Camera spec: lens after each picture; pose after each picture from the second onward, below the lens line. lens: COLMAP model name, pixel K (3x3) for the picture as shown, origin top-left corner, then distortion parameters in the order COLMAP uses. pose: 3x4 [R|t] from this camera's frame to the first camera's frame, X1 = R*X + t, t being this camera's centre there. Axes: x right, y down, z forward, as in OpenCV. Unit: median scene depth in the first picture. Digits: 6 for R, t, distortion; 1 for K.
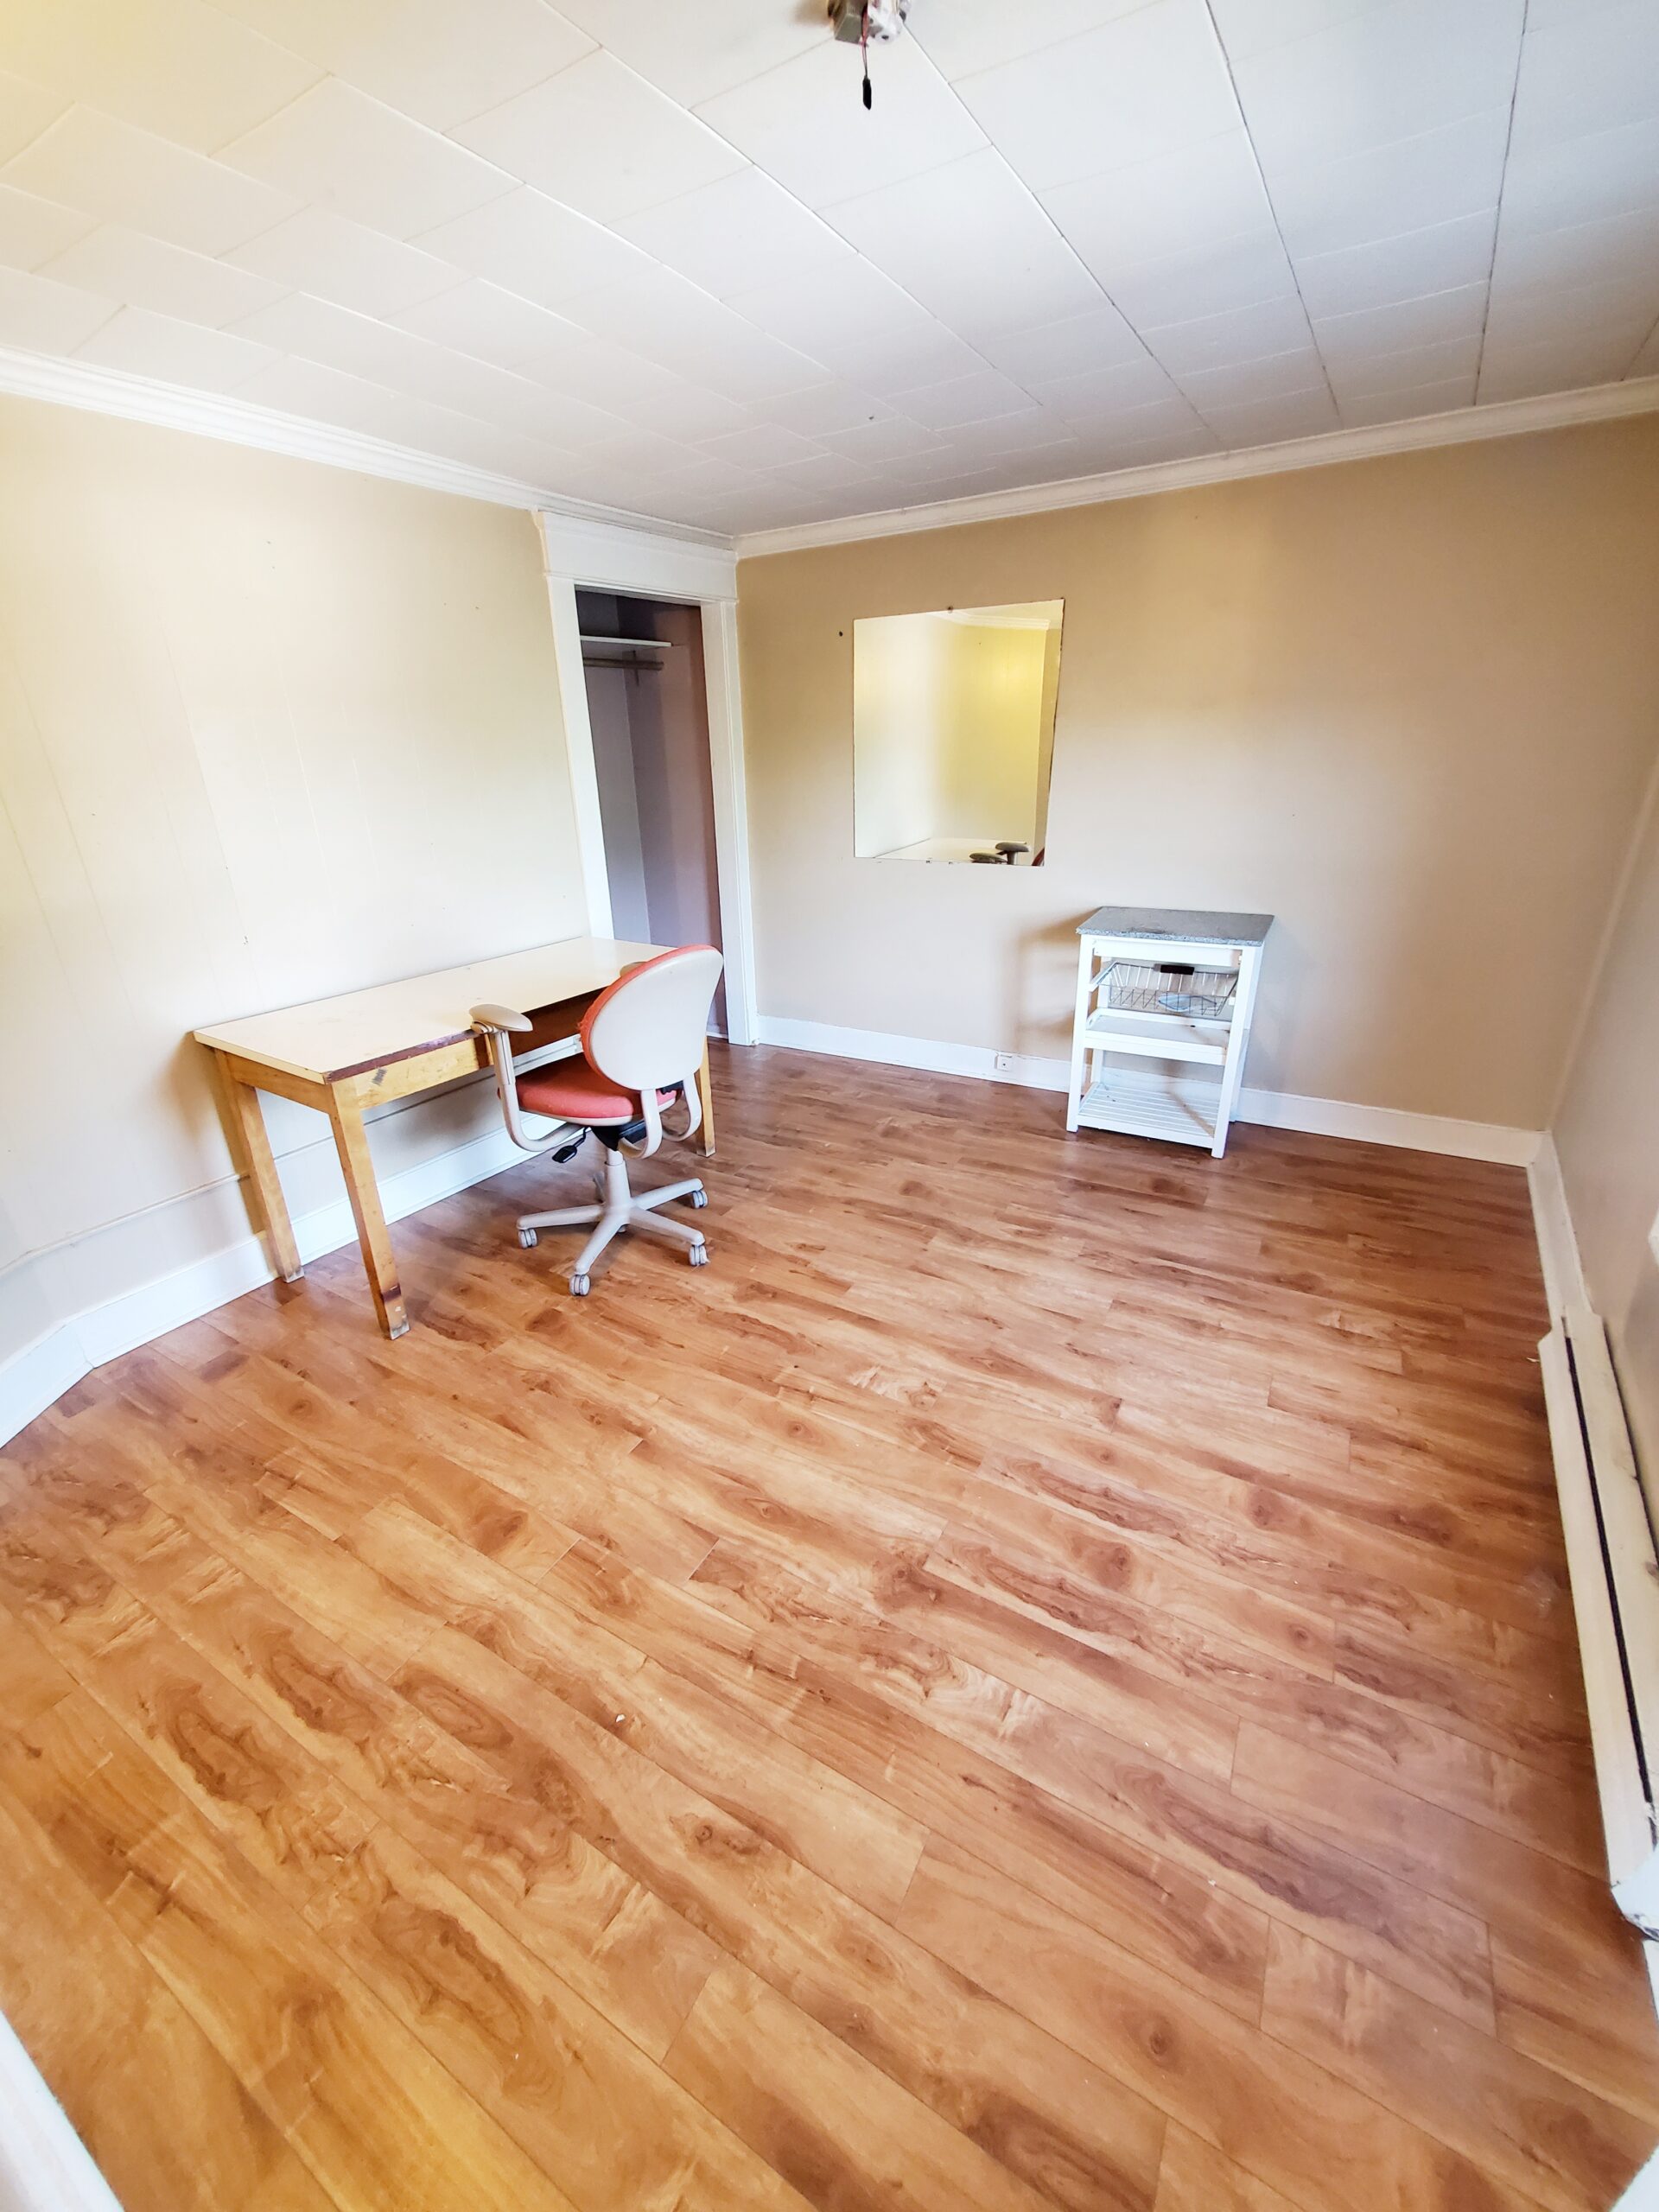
lens RADIAL K [[894.1, 0, 829.5], [0, 894.1, 1106.0], [0, 0, 1]] dist [0.000232, 0.000167]
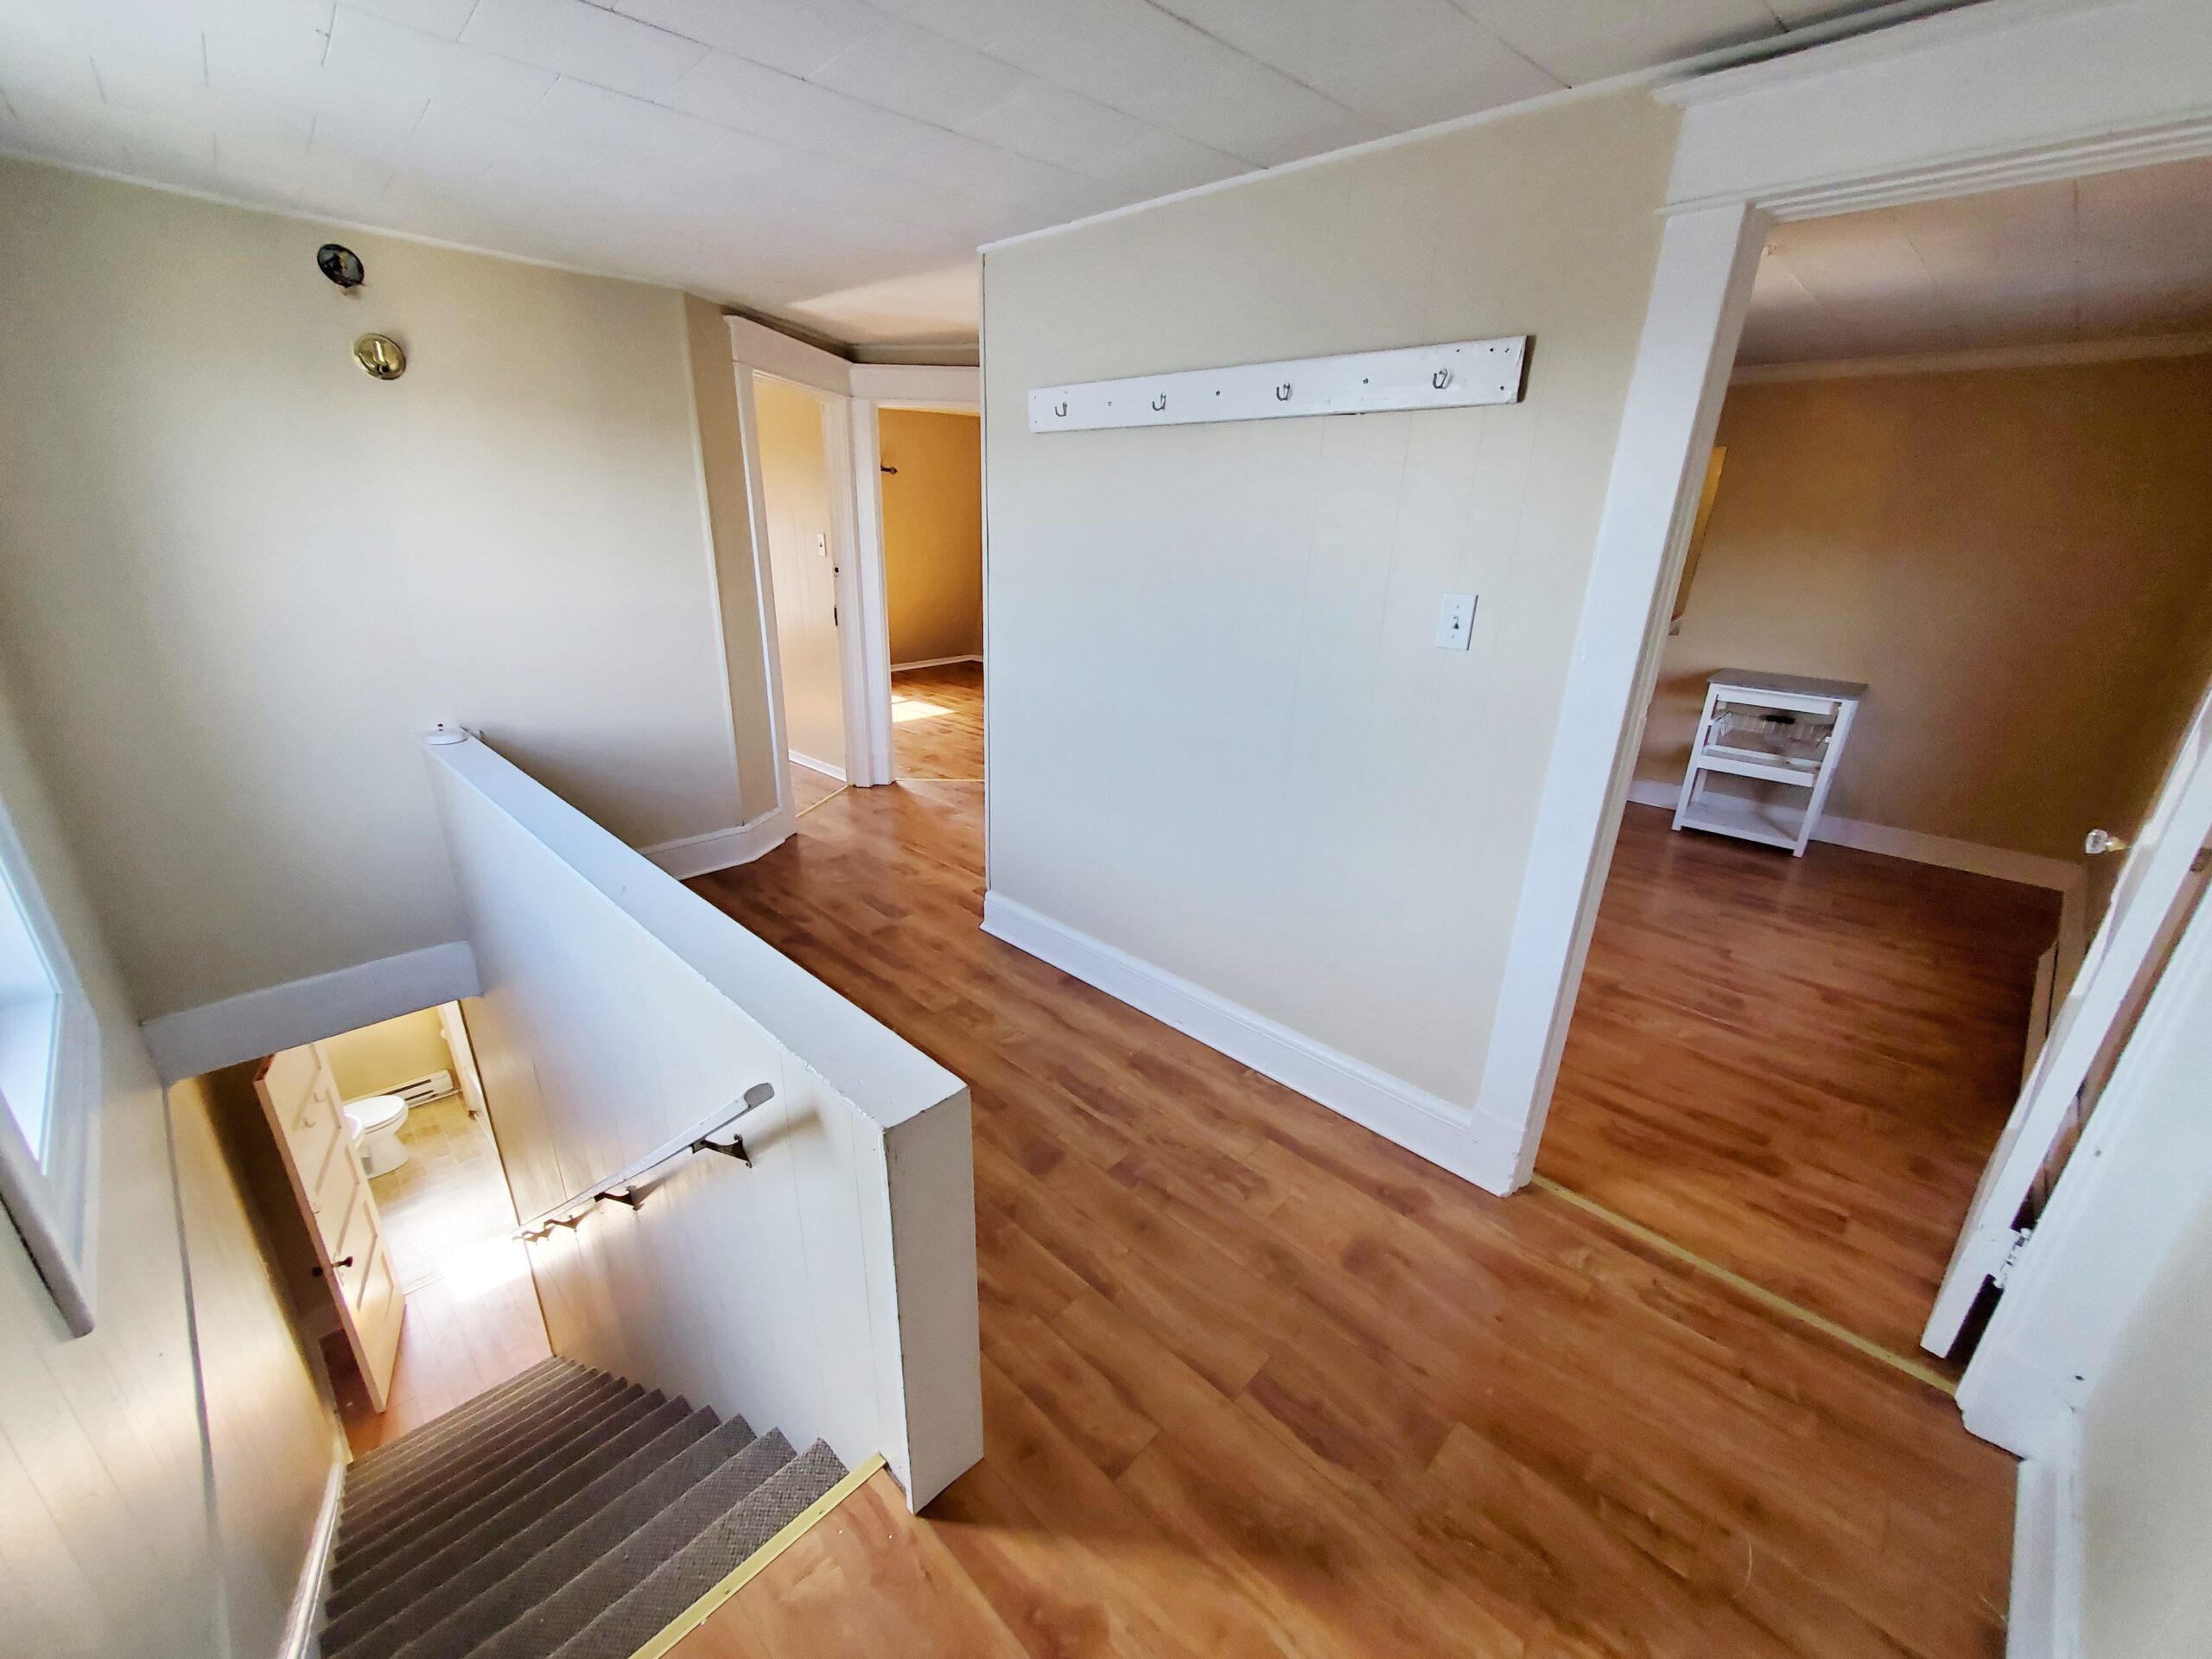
lens RADIAL K [[894.1, 0, 1097.8], [0, 894.1, 853.8], [0, 0, 1]] dist [0.000232, 0.000167]
pose [[0.967145, 0.139541, -0.212507, -0.370675], [-0.145393, 0.989300, -0.012088, 0.269253], [0.208546, 0.042588, 0.977085, -0.666747]]
